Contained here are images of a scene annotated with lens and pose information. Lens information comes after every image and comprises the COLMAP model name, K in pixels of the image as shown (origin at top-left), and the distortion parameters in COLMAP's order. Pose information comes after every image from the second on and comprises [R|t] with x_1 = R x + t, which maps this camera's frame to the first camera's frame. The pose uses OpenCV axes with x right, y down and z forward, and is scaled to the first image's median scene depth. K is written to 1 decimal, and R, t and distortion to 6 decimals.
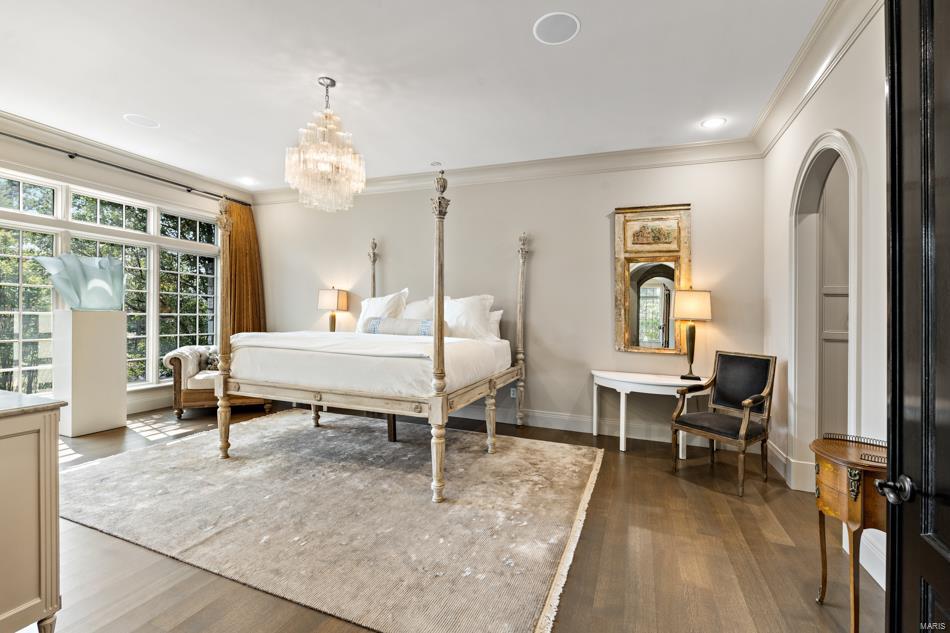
lens RADIAL K [[412.7, 0, 478.3], [0, 412.7, 313.2], [0, 0, 1]] dist [0.001063, 0.000399]
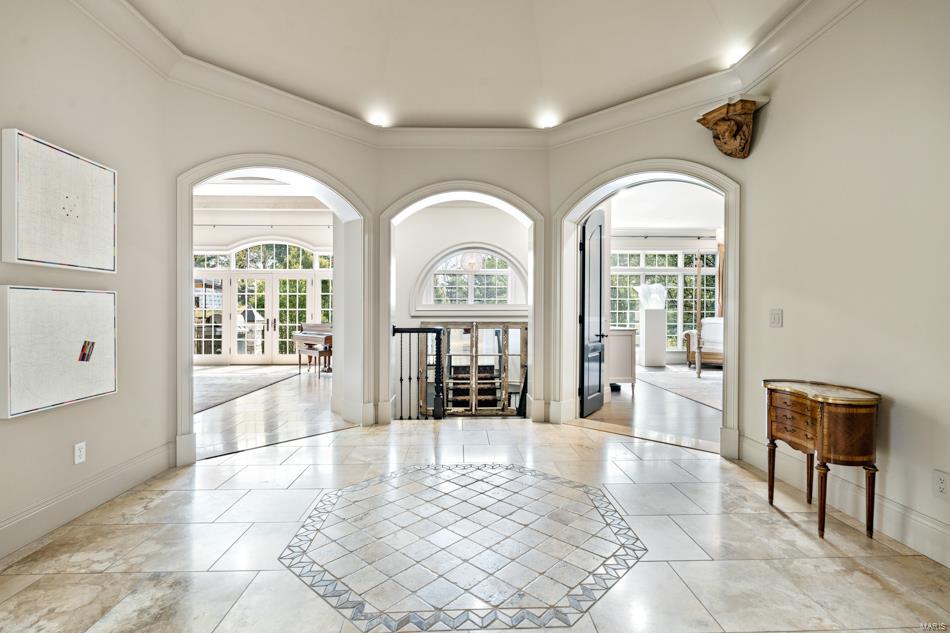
lens RADIAL K [[456.4, 0, 475.0], [0, 456.4, 316.5], [0, 0, 1]] dist [-0.001019, -0.000057]
pose [[0.397364, -0.008342, -0.917623, 0.759056], [-0.001468, 0.999952, -0.009726, 0.049558], [0.917660, 0.005212, 0.397333, -0.683096]]
